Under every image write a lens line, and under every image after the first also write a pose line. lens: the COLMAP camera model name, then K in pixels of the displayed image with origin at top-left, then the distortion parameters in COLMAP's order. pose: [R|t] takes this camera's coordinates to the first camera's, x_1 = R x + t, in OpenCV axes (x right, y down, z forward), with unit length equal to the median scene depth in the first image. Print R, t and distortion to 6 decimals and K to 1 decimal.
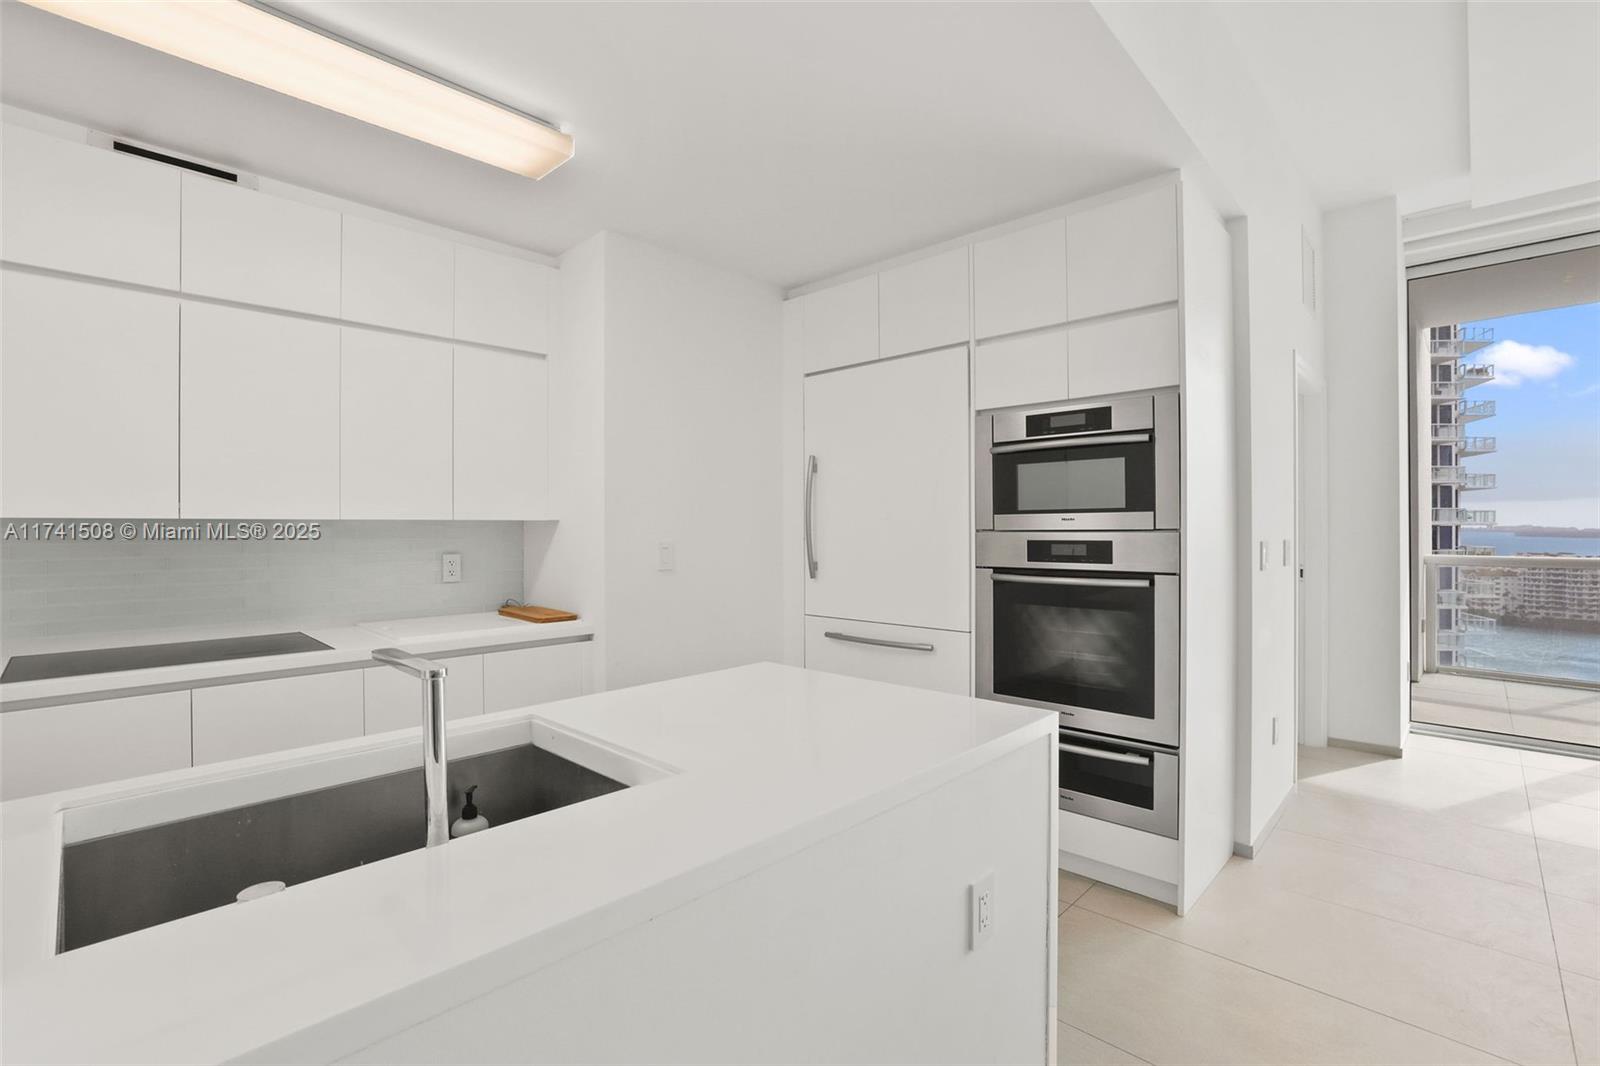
lens RADIAL K [[720.0, 0, 804.6], [0, 720.0, 524.2], [0, 0, 1]] dist [-0.041917, 0.014897]
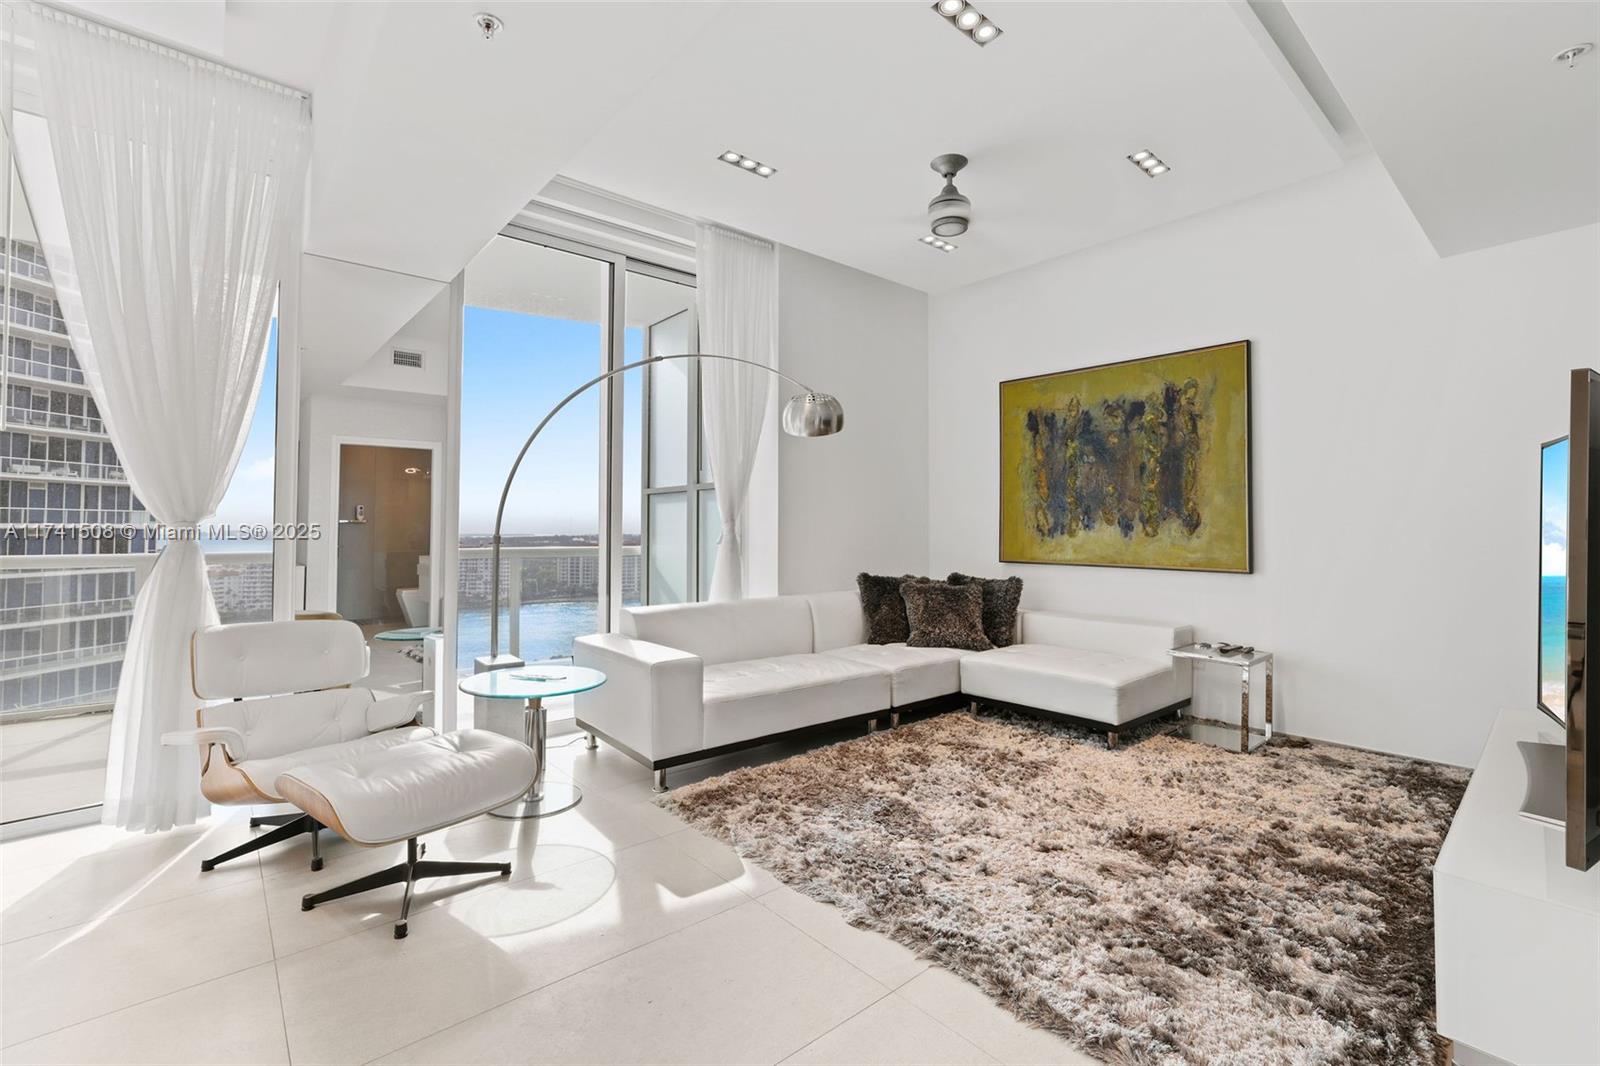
lens RADIAL K [[700.9, 0, 800.0], [0, 700.9, 517.1], [0, 0, 1]] dist [-0.034536, 0.012825]
pose [[0.095712, 0.020922, 0.995189, 1.057618], [-0.003934, 0.999779, -0.020640, 0.033424], [-0.995401, -0.001940, 0.095774, -0.140206]]
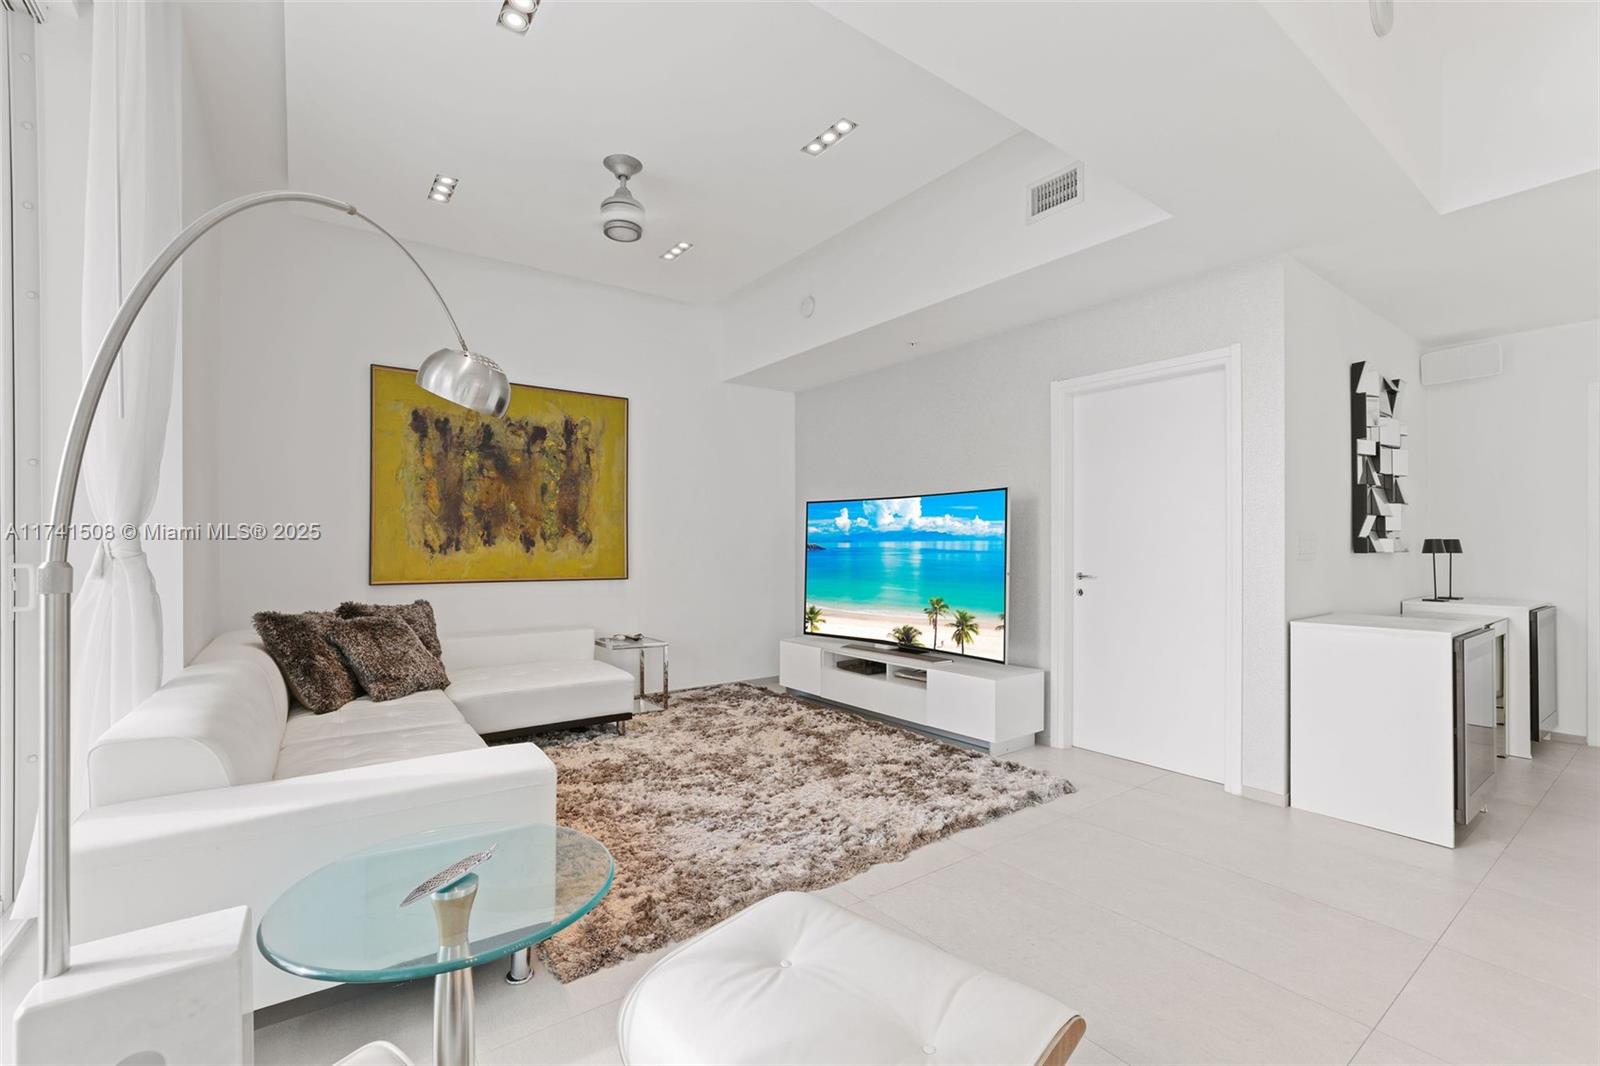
lens RADIAL K [[711.6, 0, 797.8], [0, 711.6, 552.9], [0, 0, 1]] dist [-0.032501, 0.014193]
pose [[-0.985305, 0.002138, 0.170793, 1.780554], [0.003553, 0.999962, 0.007979, 0.033343], [-0.170770, 0.008469, -0.985275, 0.852629]]
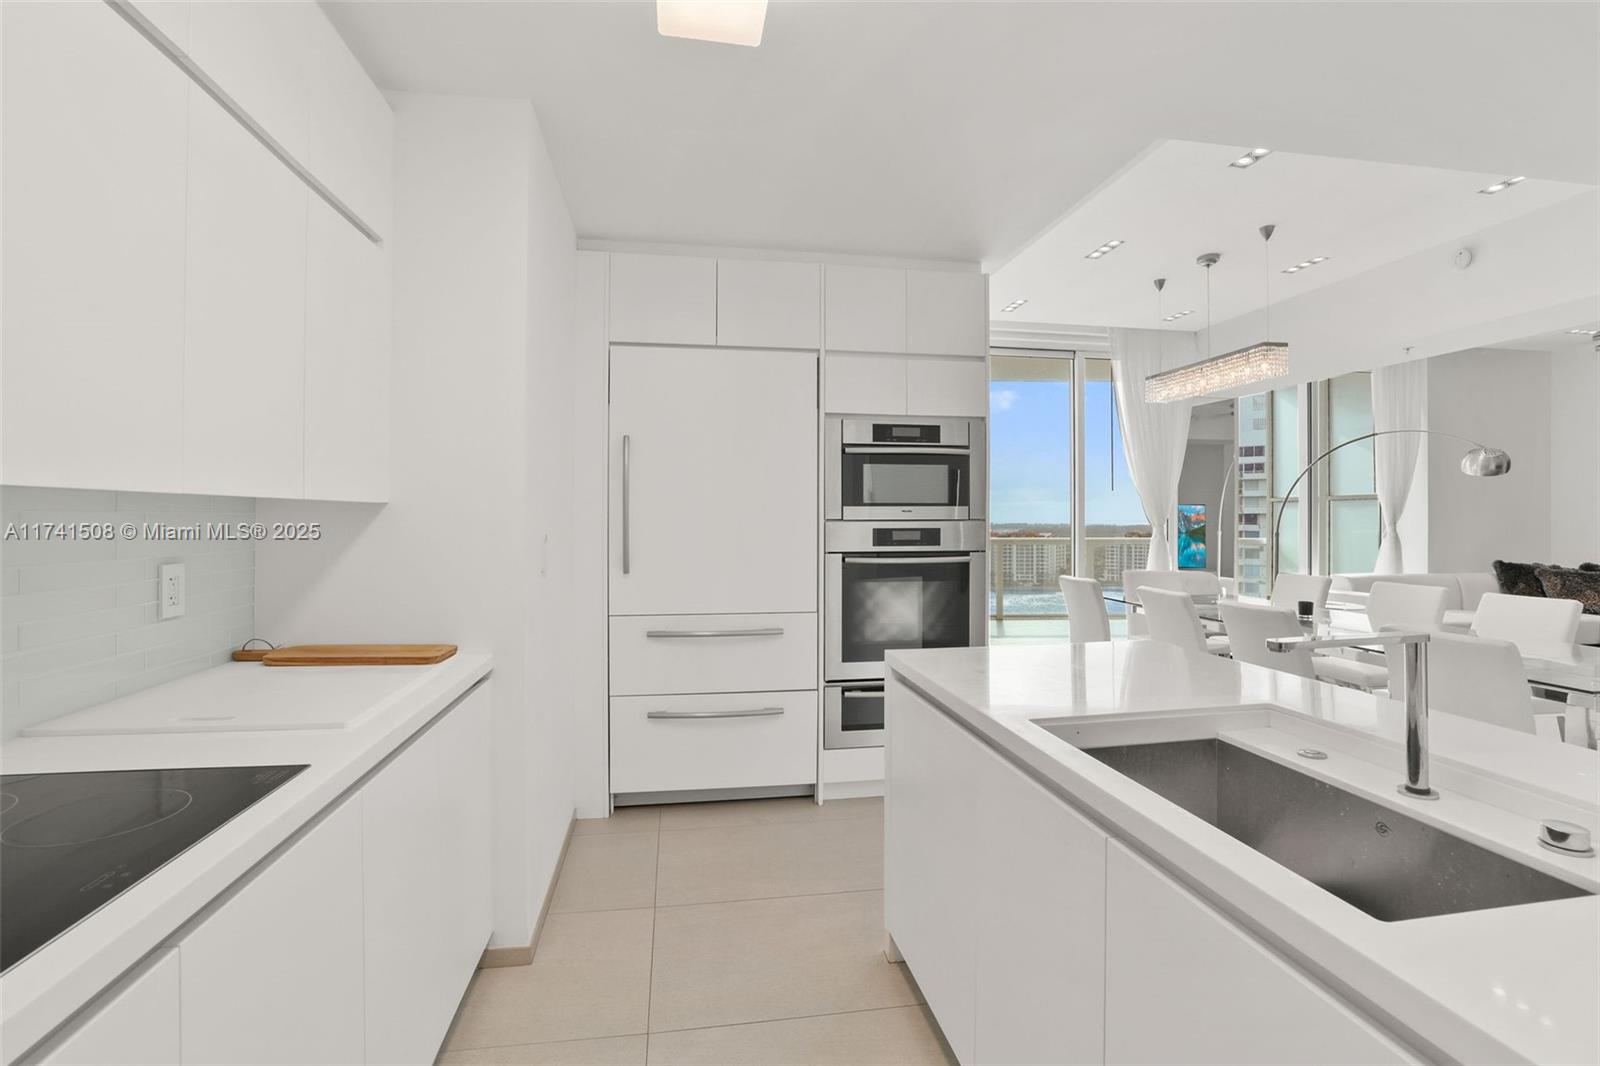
lens RADIAL K [[700.9, 0, 800.0], [0, 700.9, 517.1], [0, 0, 1]] dist [-0.034536, 0.012825]
pose [[0.604834, 0.006178, 0.796328, -0.665560], [-0.008863, 0.999960, -0.001026, 0.005952], [-0.796303, -0.006437, 0.604864, 0.378472]]
